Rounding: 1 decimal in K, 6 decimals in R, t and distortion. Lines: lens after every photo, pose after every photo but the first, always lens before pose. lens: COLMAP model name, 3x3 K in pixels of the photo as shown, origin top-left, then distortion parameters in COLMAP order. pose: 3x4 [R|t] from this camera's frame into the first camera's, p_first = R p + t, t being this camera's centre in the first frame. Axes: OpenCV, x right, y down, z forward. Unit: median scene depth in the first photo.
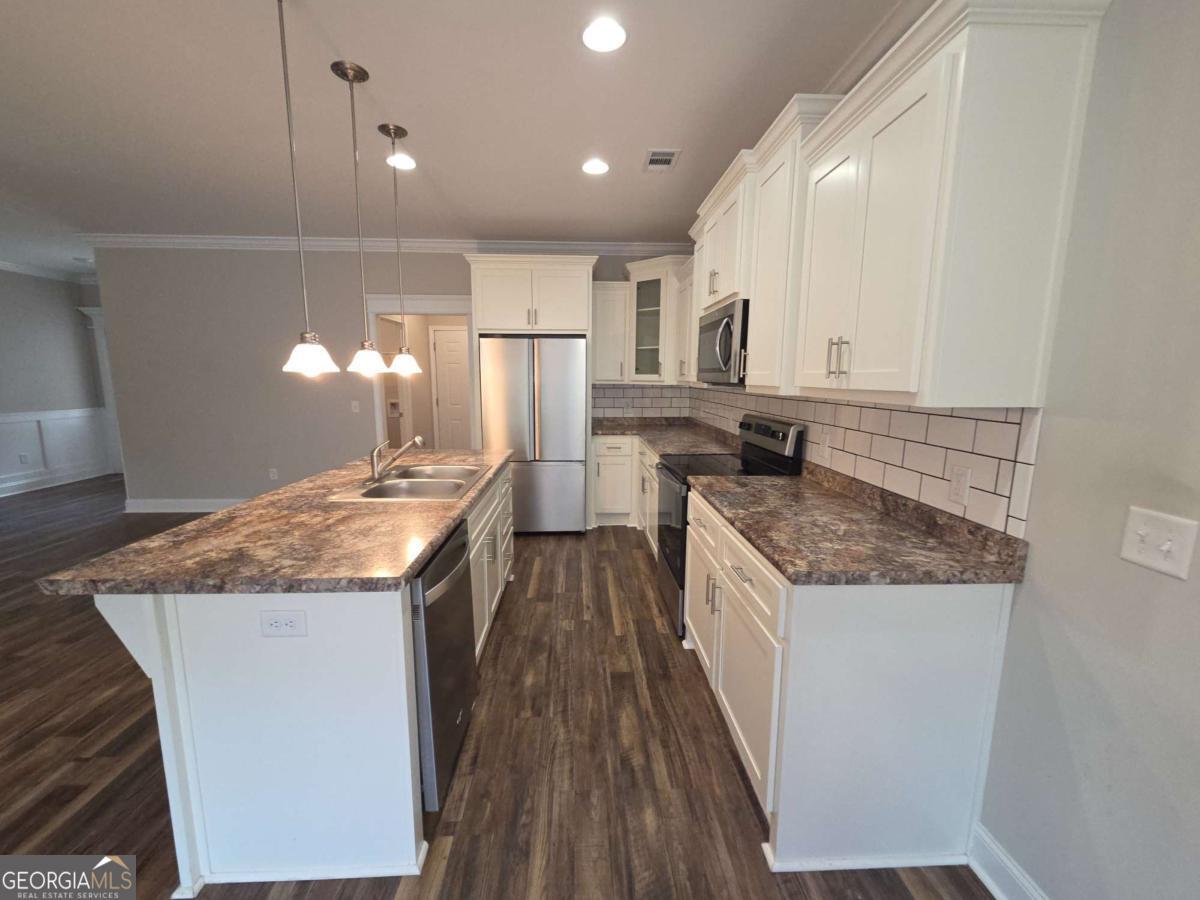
lens RADIAL K [[490.5, 0, 595.3], [0, 490.5, 451.7], [0, 0, 1]] dist [0.007888, -0.000118]
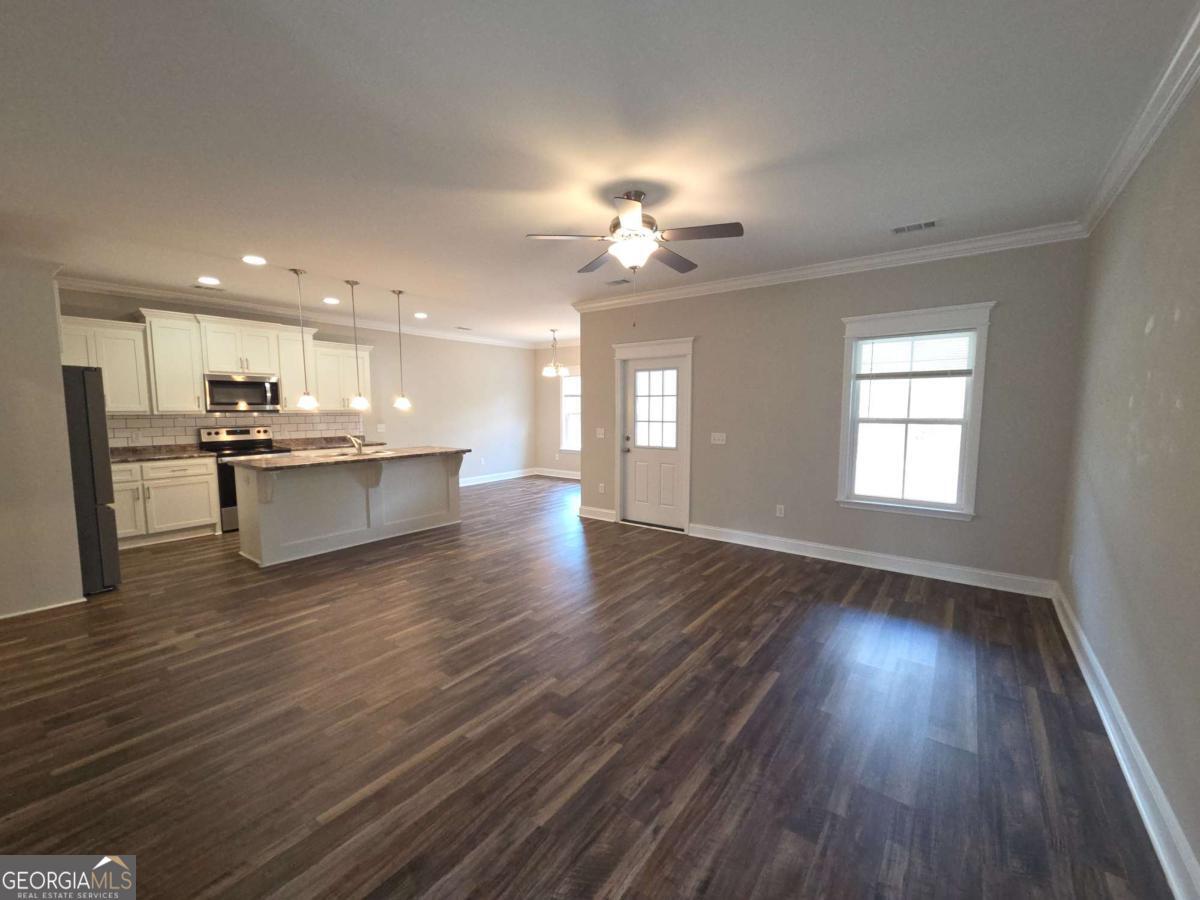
lens RADIAL K [[490.5, 0, 595.3], [0, 490.5, 451.7], [0, 0, 1]] dist [0.007888, -0.000118]
pose [[-0.771653, -0.066645, 0.632543, -3.686113], [0.092407, 0.972197, 0.215160, -0.468636], [-0.629296, 0.224480, -0.744040, 2.754032]]
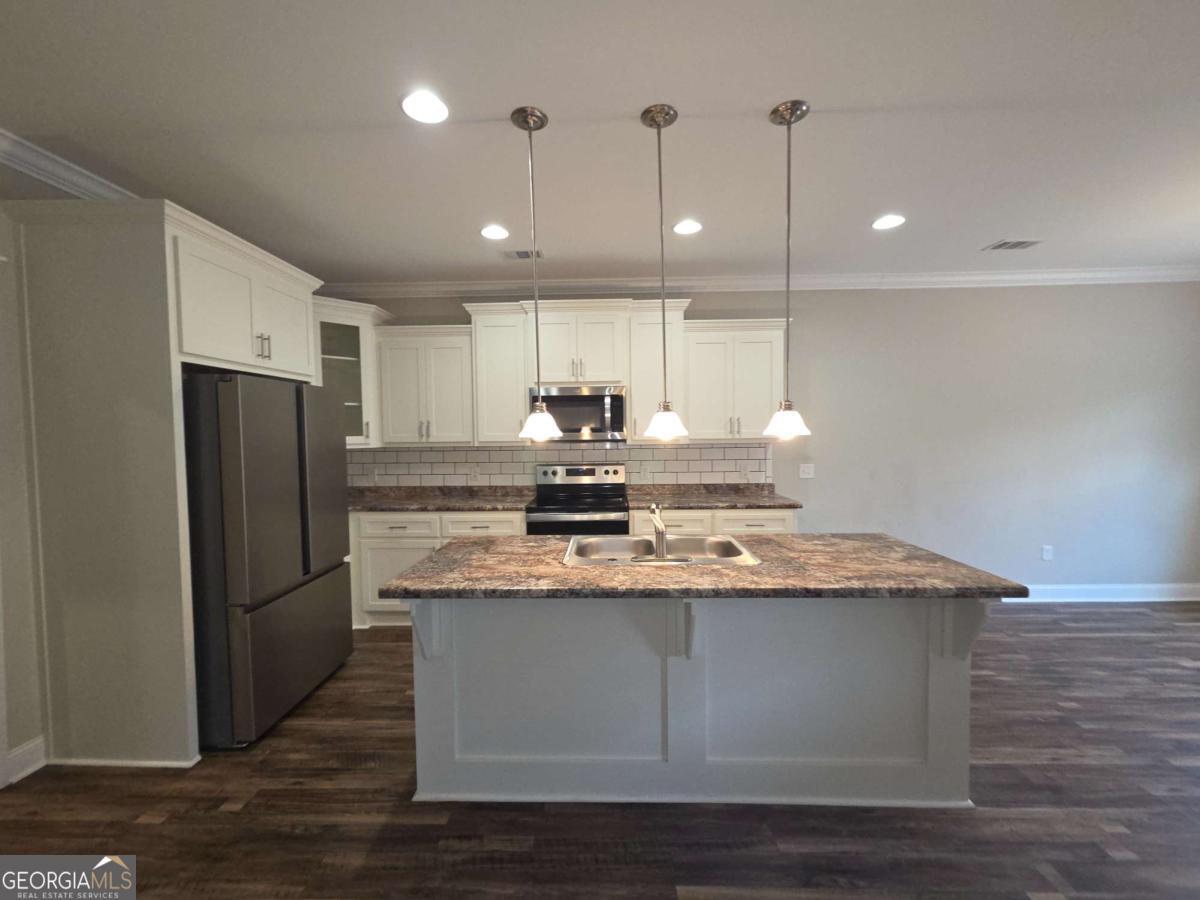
lens RADIAL K [[490.5, 0, 595.3], [0, 490.5, 451.7], [0, 0, 1]] dist [0.007888, -0.000118]
pose [[0.065324, -0.047742, 0.996721, -1.806792], [0.166751, 0.985332, 0.036268, -0.250404], [-0.983833, 0.163836, 0.072326, 1.431935]]
